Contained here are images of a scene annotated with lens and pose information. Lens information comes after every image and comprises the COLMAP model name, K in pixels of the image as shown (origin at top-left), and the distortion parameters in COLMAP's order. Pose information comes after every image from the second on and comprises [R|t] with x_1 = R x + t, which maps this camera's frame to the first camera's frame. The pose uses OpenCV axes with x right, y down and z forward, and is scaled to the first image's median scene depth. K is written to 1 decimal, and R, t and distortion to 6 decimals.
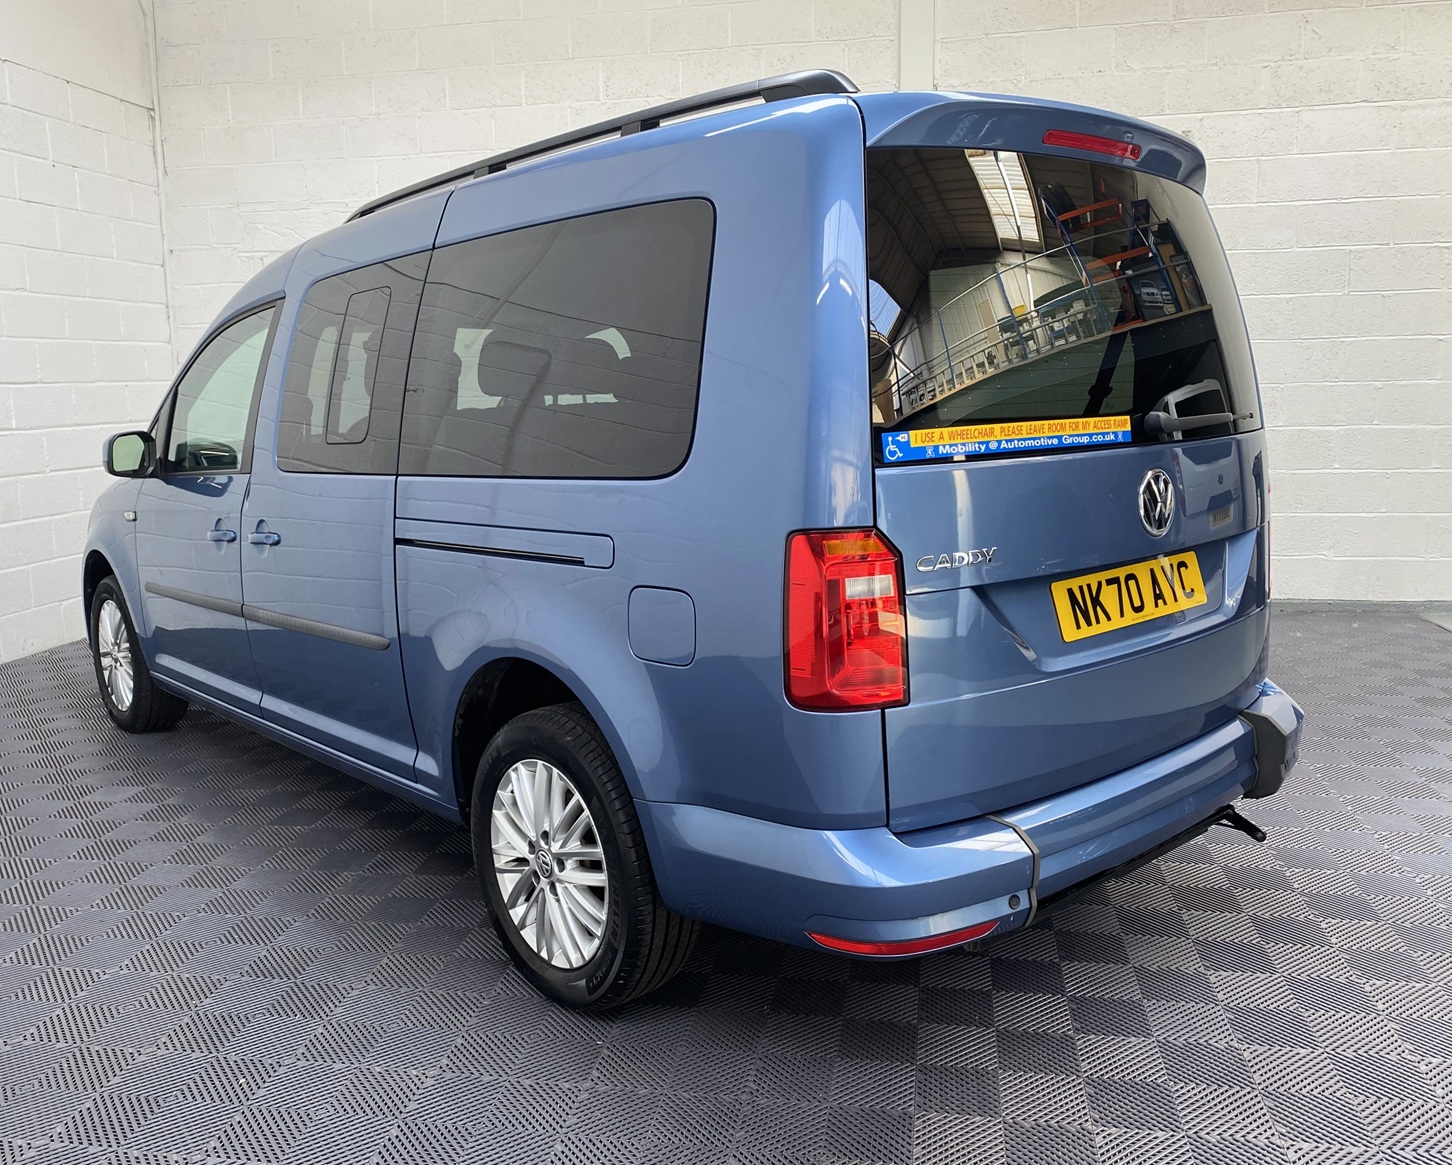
lens RADIAL K [[1167.6, 0, 755.0], [0, 1167.6, 559.9], [0, 0, 1]] dist [0.033836, -0.021405]
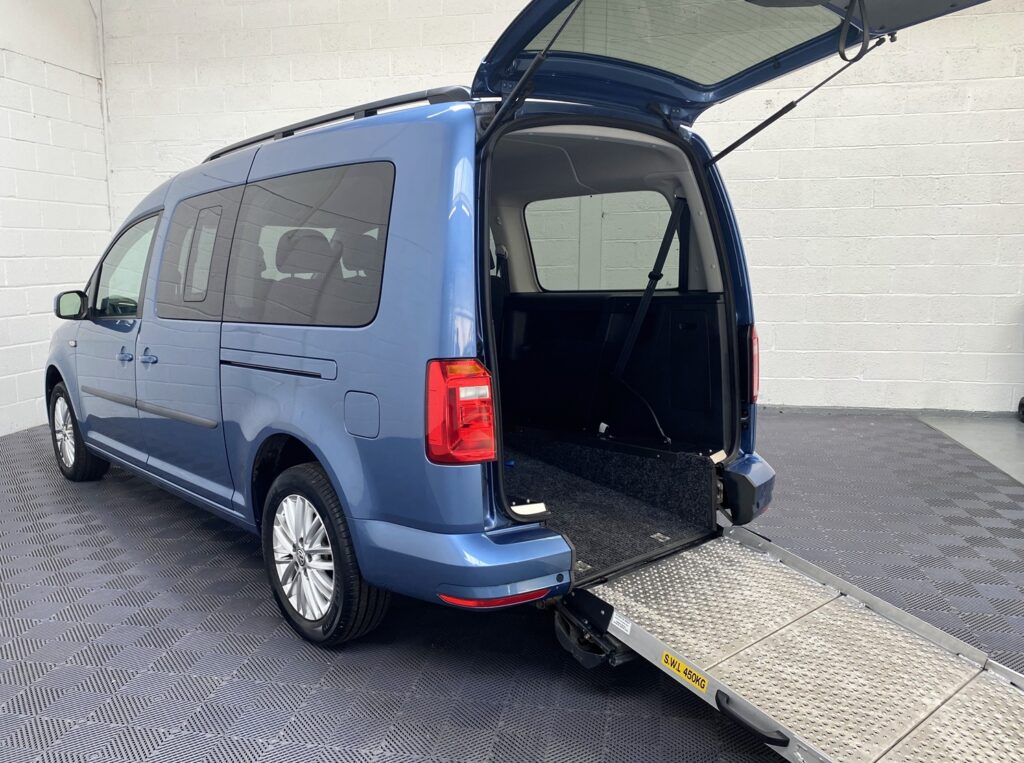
lens RADIAL K [[792.7, 0, 509.8], [0, 792.7, 378.7], [0, 0, 1]] dist [0.037234, -0.025034]
pose [[0.999859, 0.012113, -0.011600, 0.116524], [-0.012089, 0.999925, 0.002125, 0.000106], [0.011625, -0.001985, 0.999930, -0.115241]]
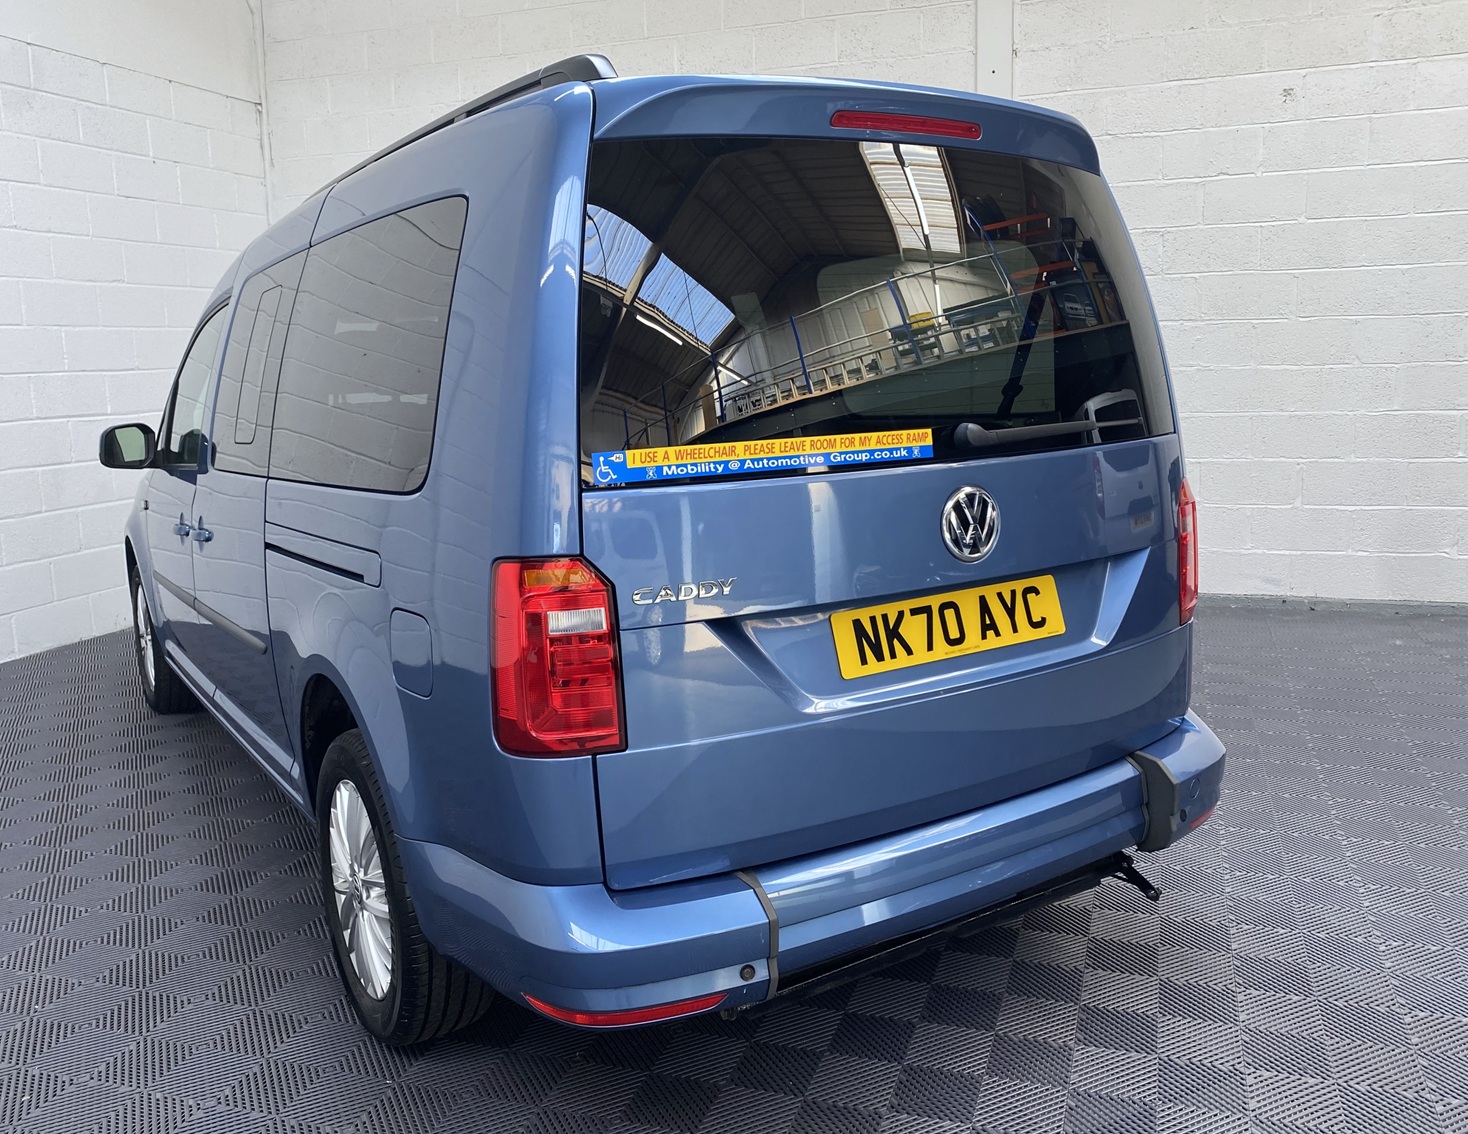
lens RADIAL K [[1178.1, 0, 786.6], [0, 1178.1, 528.7], [0, 0, 1]] dist [0.042738, -0.032649]
pose [[0.991248, 0.012986, -0.131375, 0.269651], [-0.013508, 0.999904, -0.003079, -0.034164], [0.131322, 0.004826, 0.991328, 0.074846]]
